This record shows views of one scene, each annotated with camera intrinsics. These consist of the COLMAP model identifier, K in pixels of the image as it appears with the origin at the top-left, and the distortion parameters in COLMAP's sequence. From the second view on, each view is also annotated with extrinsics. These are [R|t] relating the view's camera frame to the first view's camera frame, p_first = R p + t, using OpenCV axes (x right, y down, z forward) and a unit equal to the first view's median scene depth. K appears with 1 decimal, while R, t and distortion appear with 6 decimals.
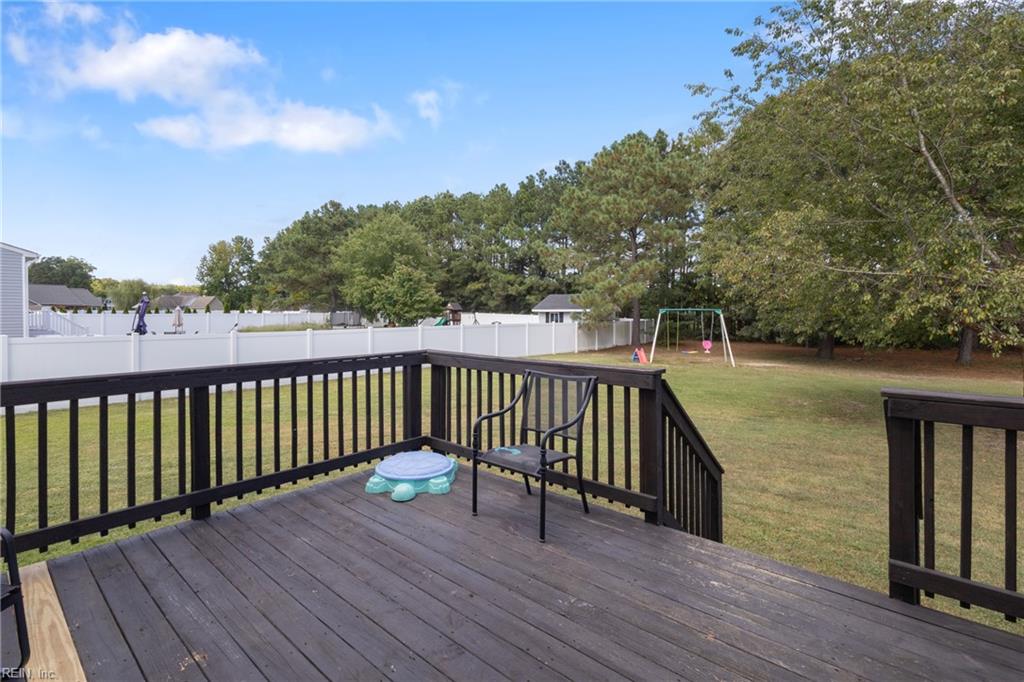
lens RADIAL K [[481.2, 0, 503.0], [0, 481.2, 314.0], [0, 0, 1]] dist [0.002324, 0.000586]
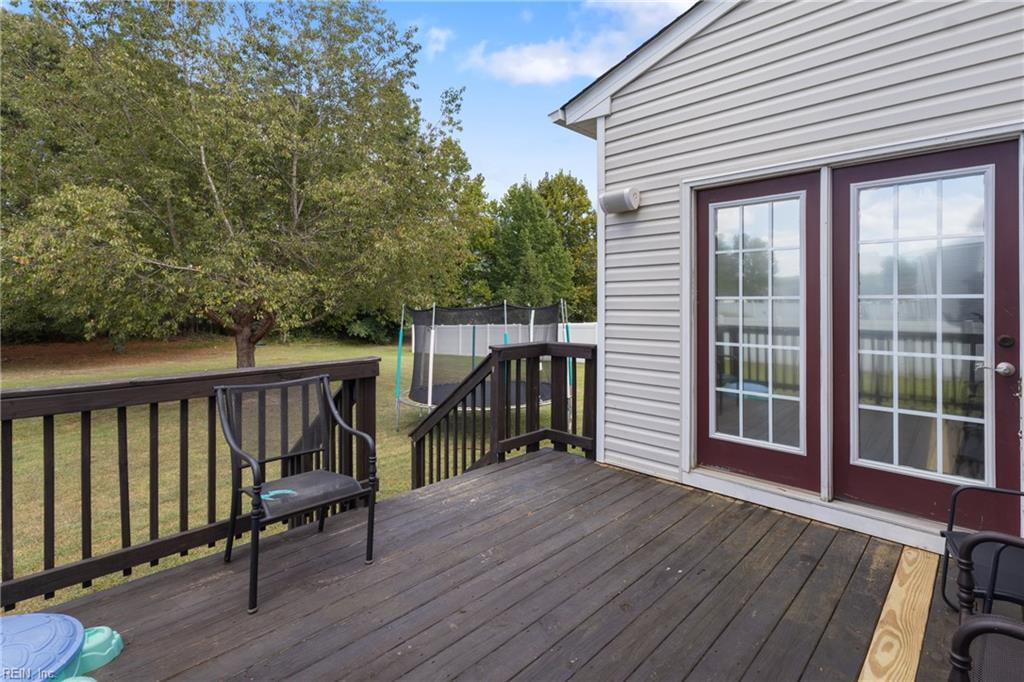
lens RADIAL K [[481.2, 0, 507.0], [0, 481.2, 303.0], [0, 0, 1]] dist [0.002324, 0.000586]
pose [[0.057256, 0.001640, 0.998358, -0.897119], [0.003428, 0.999992, -0.001839, -0.007432], [-0.998354, 0.003528, 0.057250, 0.780614]]
